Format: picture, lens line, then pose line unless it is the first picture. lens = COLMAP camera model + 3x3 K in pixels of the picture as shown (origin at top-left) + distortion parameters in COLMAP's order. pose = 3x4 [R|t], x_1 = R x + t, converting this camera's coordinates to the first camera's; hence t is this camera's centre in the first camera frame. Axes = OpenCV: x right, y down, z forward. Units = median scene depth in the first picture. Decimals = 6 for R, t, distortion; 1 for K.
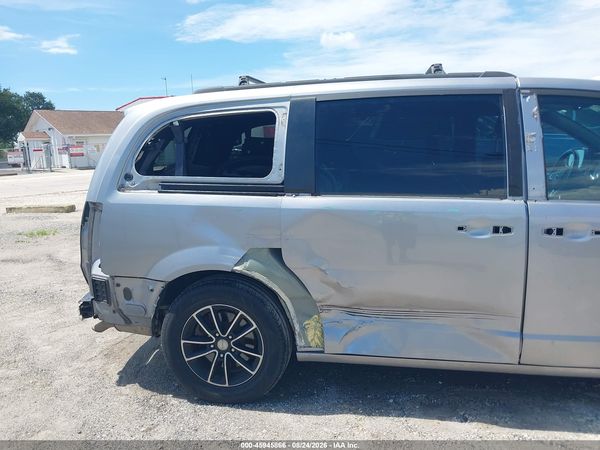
lens RADIAL K [[472.3, 0, 305.5], [0, 472.3, 226.2], [0, 0, 1]] dist [0.036231, -0.048810]
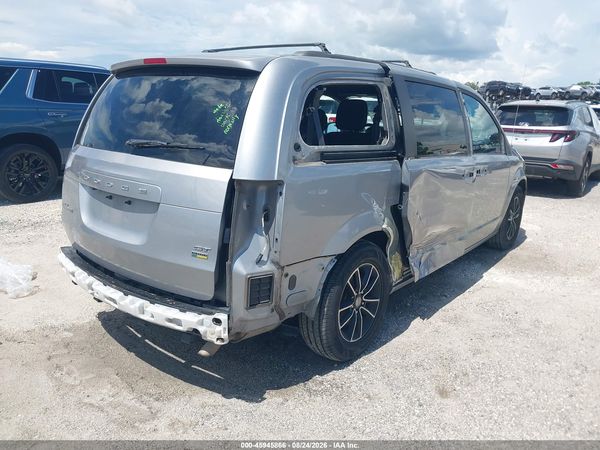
lens RADIAL K [[474.4, 0, 300.0], [0, 474.4, 222.9], [0, 0, 1]] dist [0.067613, -0.105735]
pose [[0.486925, -0.158331, 0.858974, -1.157610], [0.106212, 0.986868, 0.121697, -0.073441], [-0.866962, 0.031976, 0.497347, 0.580997]]
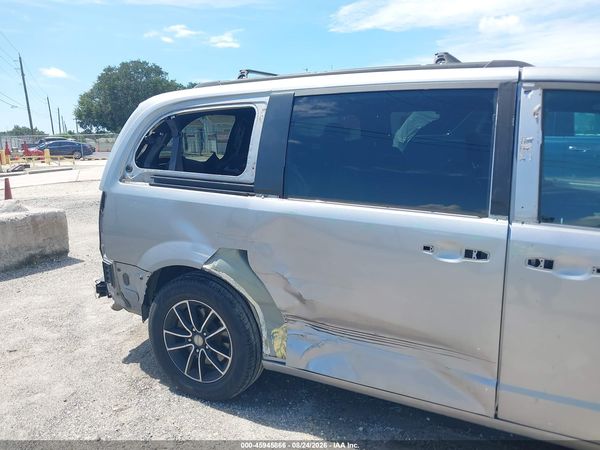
lens RADIAL K [[470.5, 0, 300.1], [0, 470.5, 228.1], [0, 0, 1]] dist [0.010015, -0.006539]
pose [[0.955518, 0.080063, -0.283857, 0.299987], [-0.072803, 0.996695, 0.036050, -0.038814], [0.285805, -0.013781, 0.958189, 0.110877]]
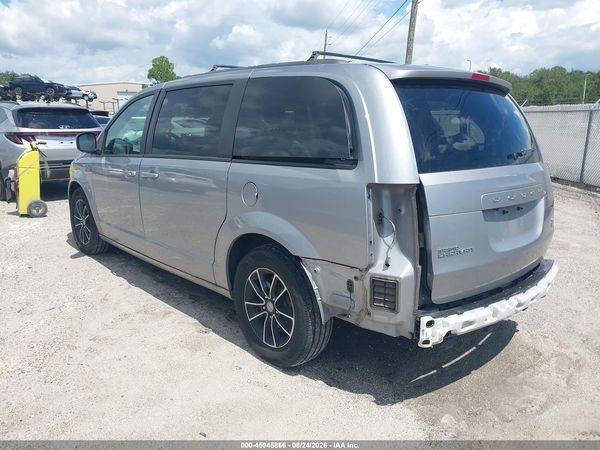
lens RADIAL K [[478.1, 0, 300.0], [0, 478.1, 225.0], [0, 0, 1]] dist [0.012152, -0.009474]
pose [[-0.795998, -0.101602, 0.596711, -0.745123], [0.124497, 0.937254, 0.325662, -0.397580], [-0.592358, 0.333515, -0.733403, 2.399050]]
